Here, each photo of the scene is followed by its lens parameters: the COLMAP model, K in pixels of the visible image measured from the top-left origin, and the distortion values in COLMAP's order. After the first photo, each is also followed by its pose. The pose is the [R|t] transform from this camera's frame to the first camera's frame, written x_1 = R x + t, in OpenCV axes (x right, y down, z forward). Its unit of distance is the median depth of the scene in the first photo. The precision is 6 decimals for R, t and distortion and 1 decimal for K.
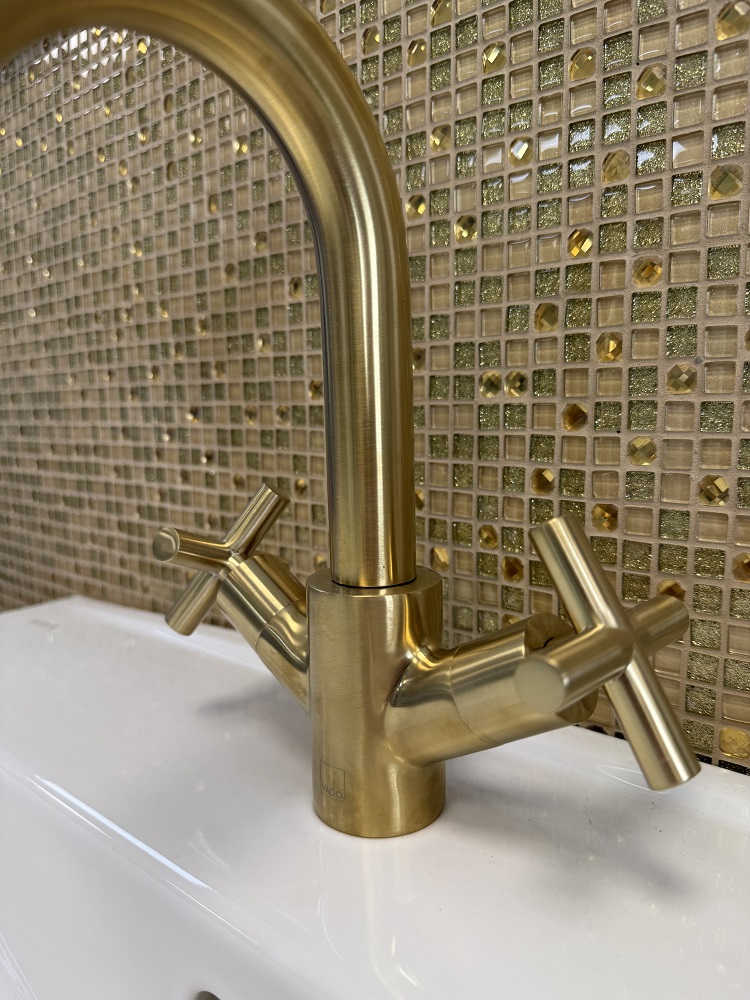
lens RADIAL K [[727.3, 0, 375.0], [0, 727.3, 500.0], [0, 0, 1]] dist [0.068153, -0.172420]
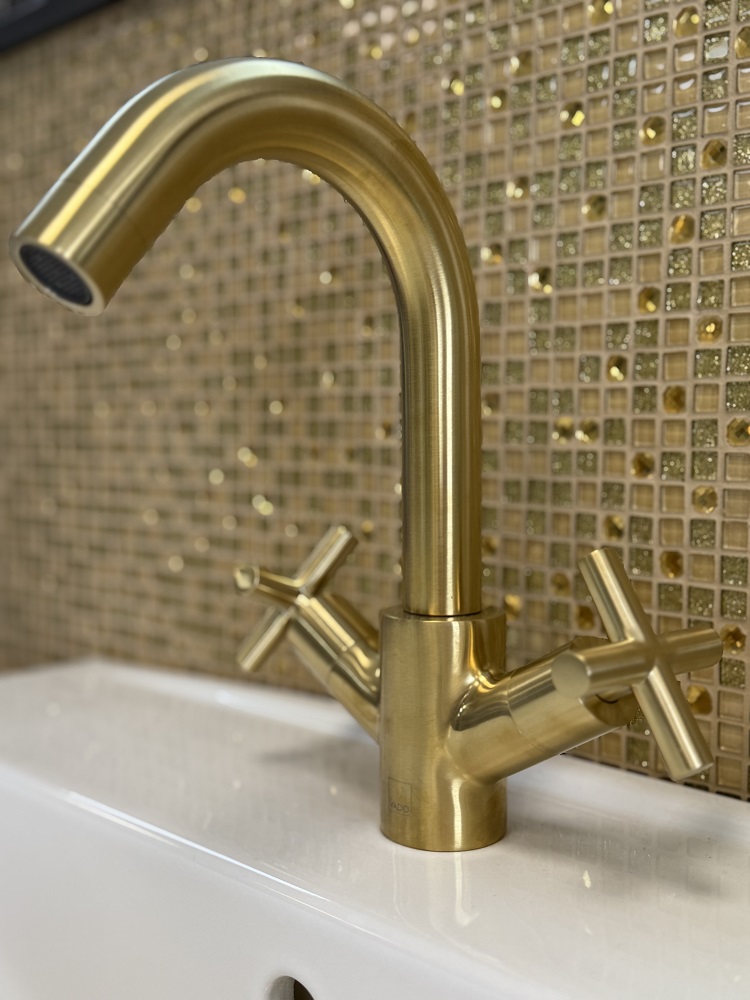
lens RADIAL K [[1113.7, 0, 375.0], [0, 1113.7, 500.0], [0, 0, 1]] dist [0.028244, 0.020347]
pose [[0.997376, 0.022640, -0.068762, 0.007148], [-0.027398, 0.997237, -0.069054, 0.052131], [0.067009, 0.070757, 0.995240, -0.566127]]
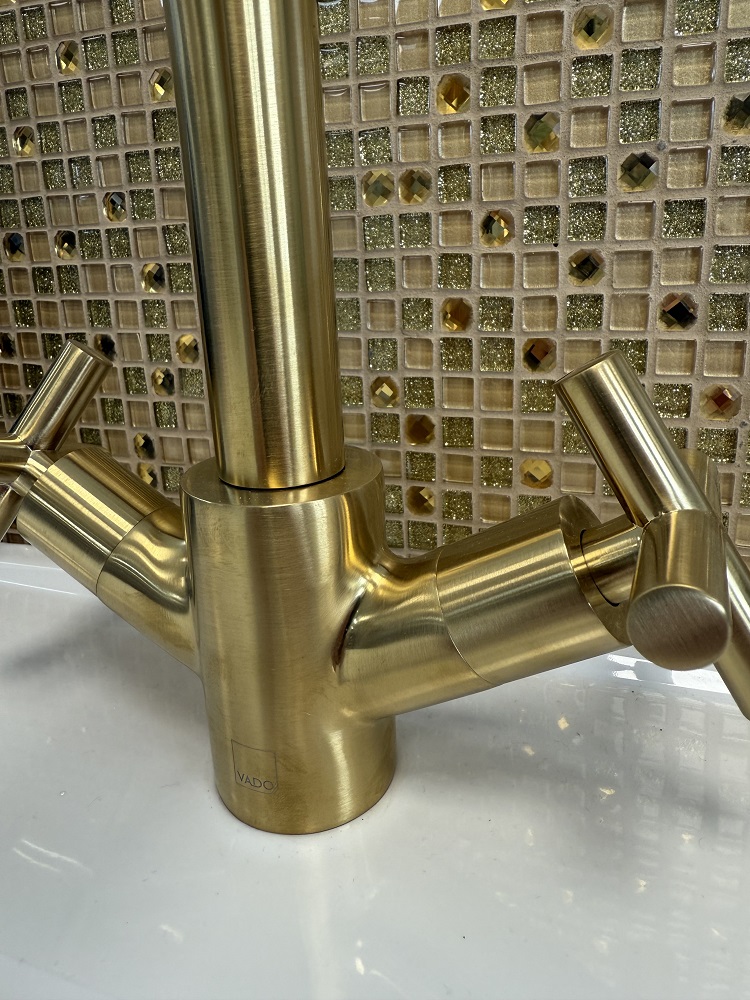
lens RADIAL K [[738.7, 0, 375.4], [0, 738.7, 425.7], [0, 0, 1]] dist [-0.006816, -0.003497]
pose [[0.945744, -0.104811, 0.307543, -0.109091], [0.071132, 0.990370, 0.118776, -0.008546], [-0.317030, -0.090456, 0.944092, 0.282008]]
